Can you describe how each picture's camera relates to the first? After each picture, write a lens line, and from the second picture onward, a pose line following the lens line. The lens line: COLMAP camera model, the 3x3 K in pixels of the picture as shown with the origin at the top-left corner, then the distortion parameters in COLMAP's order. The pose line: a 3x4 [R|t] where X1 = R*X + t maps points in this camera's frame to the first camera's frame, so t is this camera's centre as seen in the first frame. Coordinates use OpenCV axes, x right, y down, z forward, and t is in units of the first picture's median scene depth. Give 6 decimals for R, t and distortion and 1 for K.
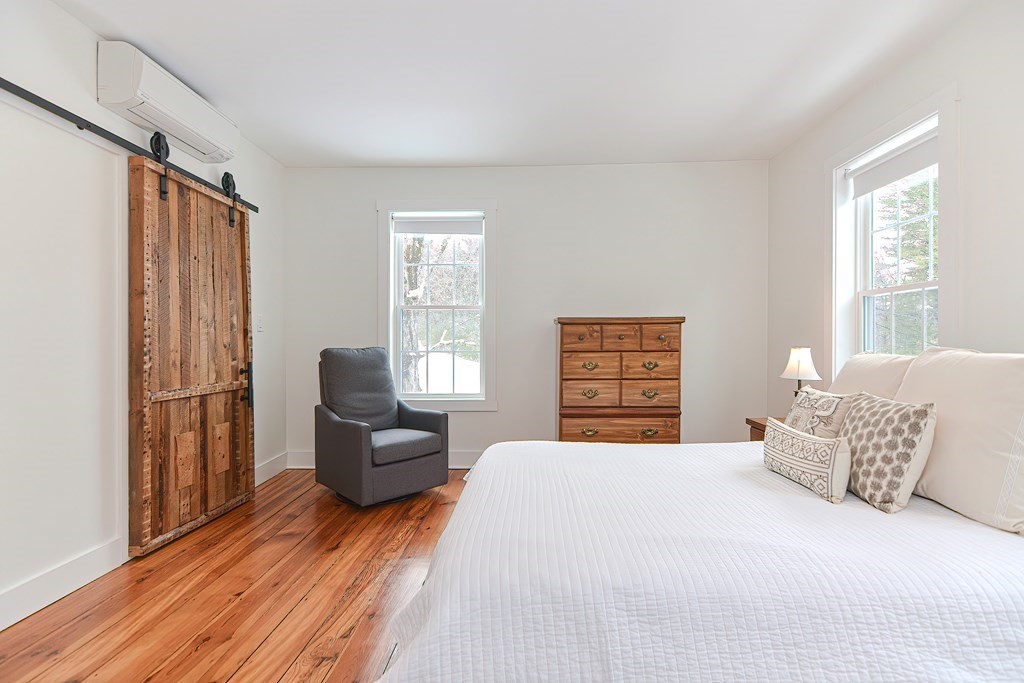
lens RADIAL K [[497.0, 0, 515.0], [0, 497.0, 338.8], [0, 0, 1]] dist [0.010354, -0.006020]
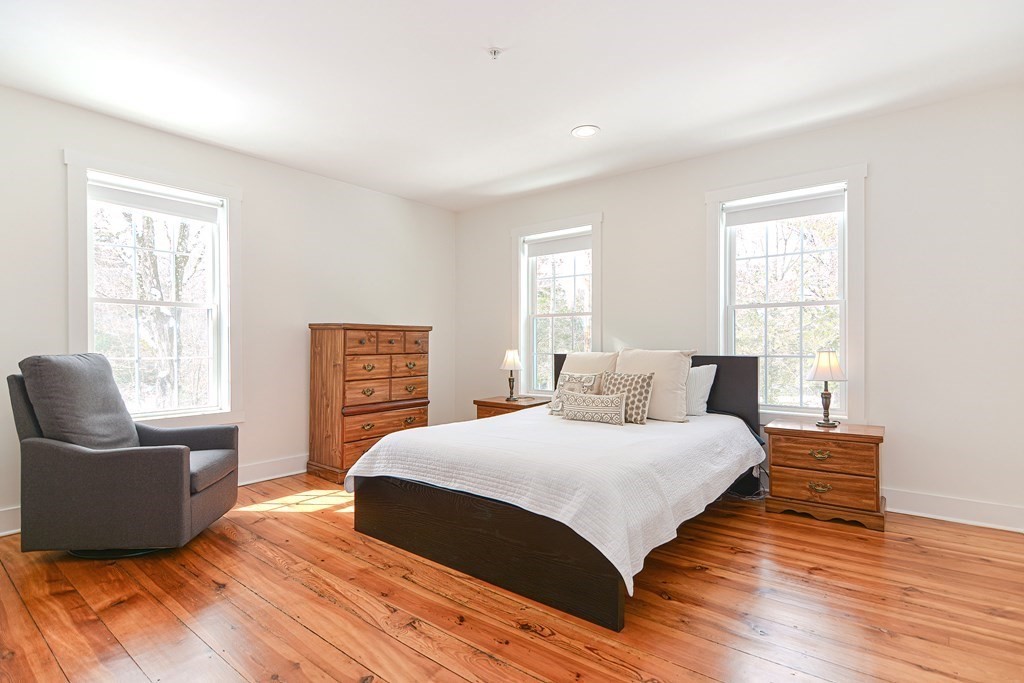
lens RADIAL K [[497.0, 0, 505.6], [0, 497.0, 346.0], [0, 0, 1]] dist [0.010354, -0.006020]
pose [[0.618692, -0.001278, 0.785632, -0.540824], [-0.001568, 0.999995, 0.002861, 0.002401], [-0.785632, -0.003002, 0.618687, 0.061859]]
